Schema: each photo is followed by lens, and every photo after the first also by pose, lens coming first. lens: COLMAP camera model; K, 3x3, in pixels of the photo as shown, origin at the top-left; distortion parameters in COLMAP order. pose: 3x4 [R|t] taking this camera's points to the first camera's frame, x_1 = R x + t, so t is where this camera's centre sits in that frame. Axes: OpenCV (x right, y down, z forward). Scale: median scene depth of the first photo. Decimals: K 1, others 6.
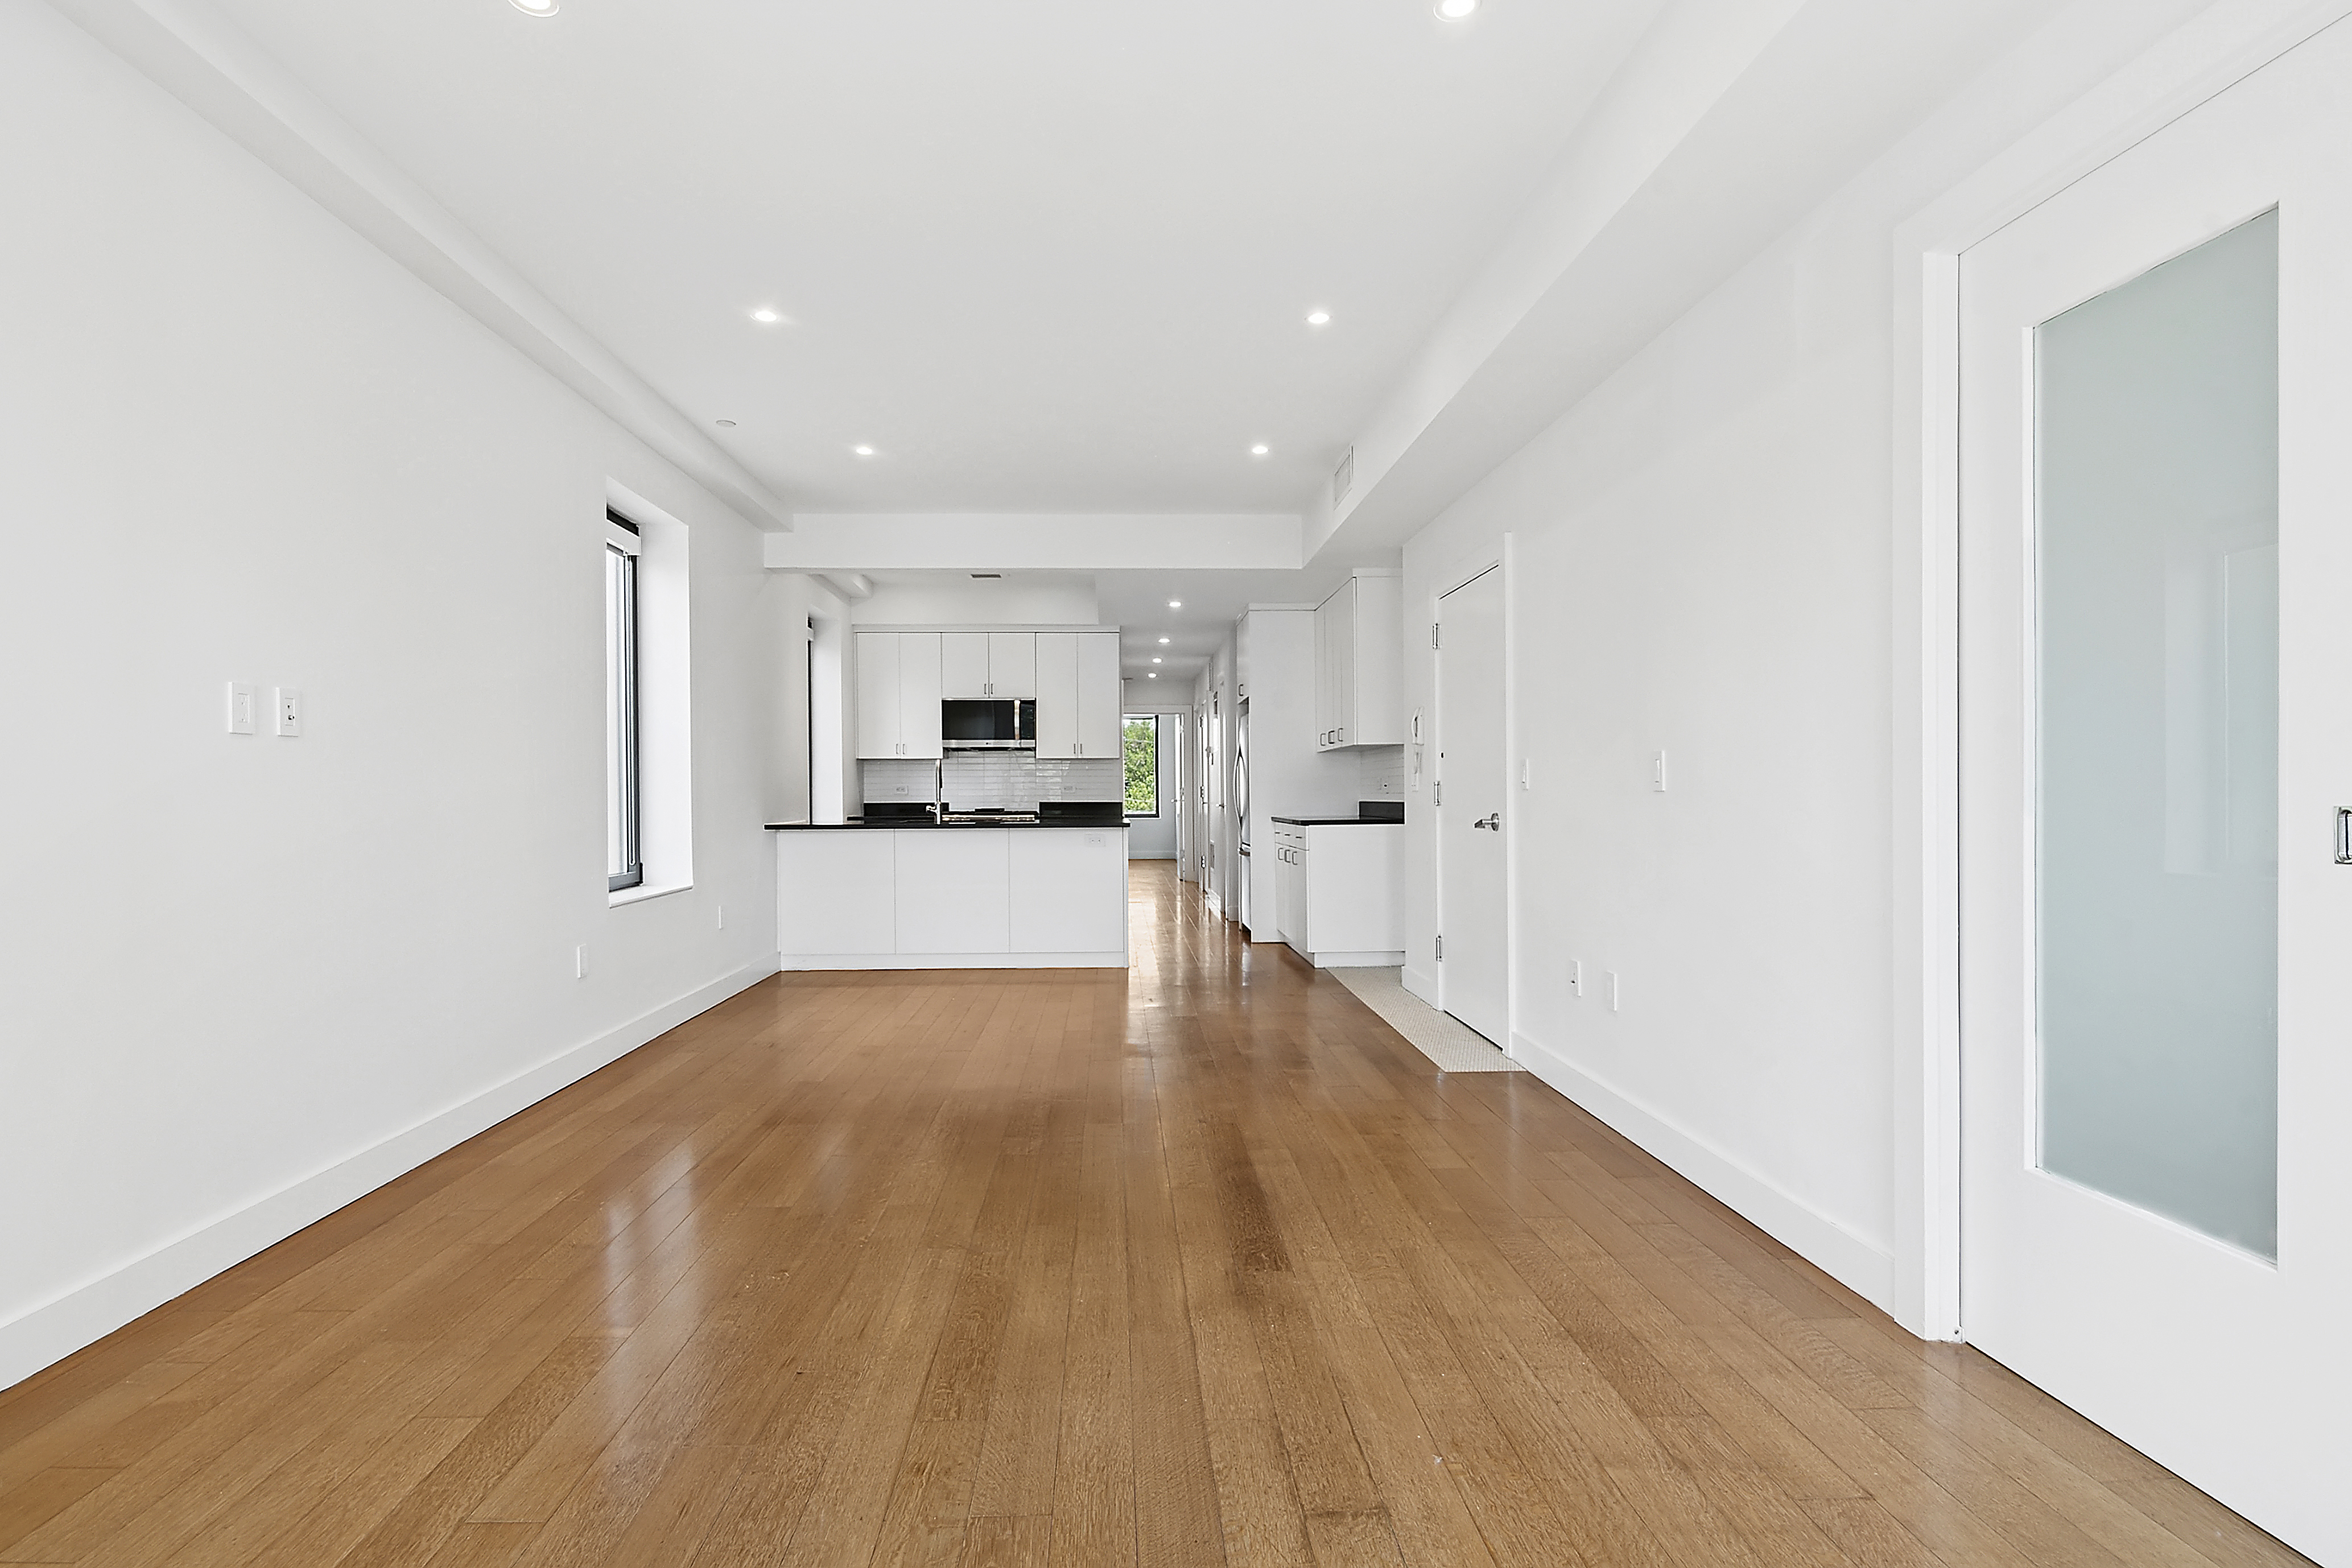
lens RADIAL K [[1124.4, 0, 1159.8], [0, 1124.4, 783.7], [0, 0, 1]] dist [0.001255, 0.000310]
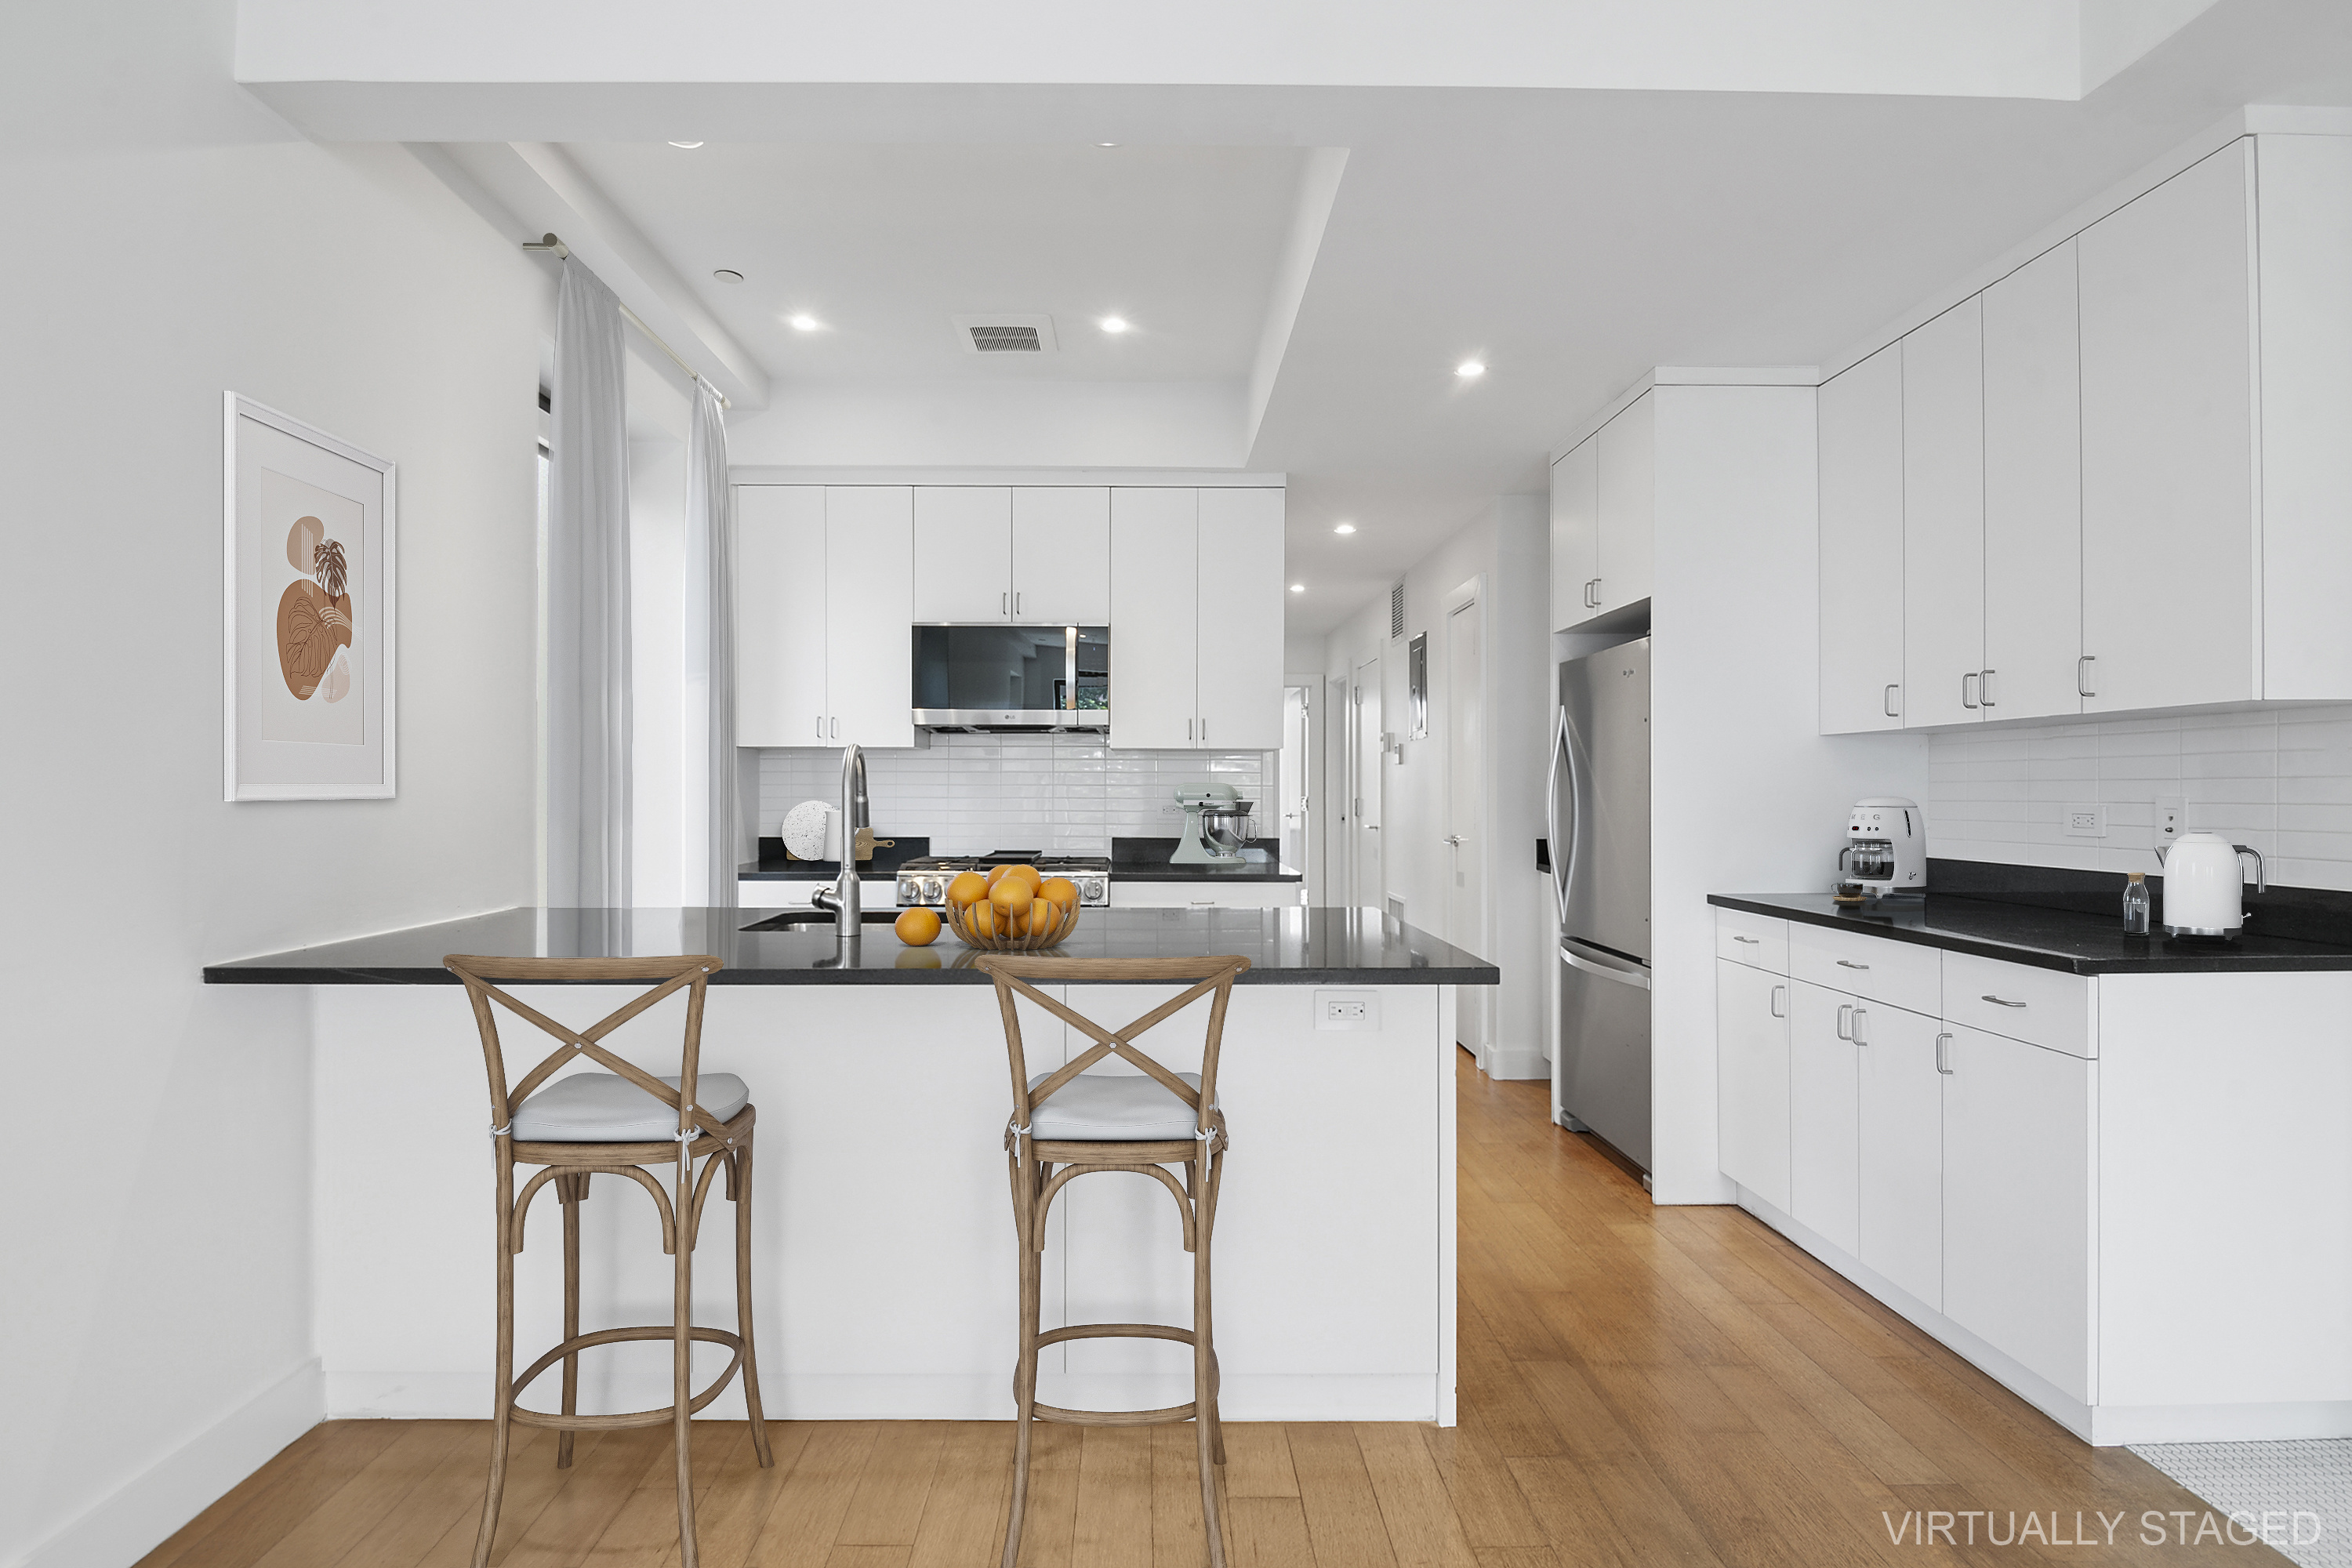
lens RADIAL K [[1124.4, 0, 1186.9], [0, 1124.4, 784.1], [0, 0, 1]] dist [0.001255, 0.000310]
pose [[0.999978, 0.005762, 0.003240, -0.078656], [-0.005774, 0.999977, 0.003490, -0.009274], [-0.003220, -0.003508, 0.999989, 0.522131]]
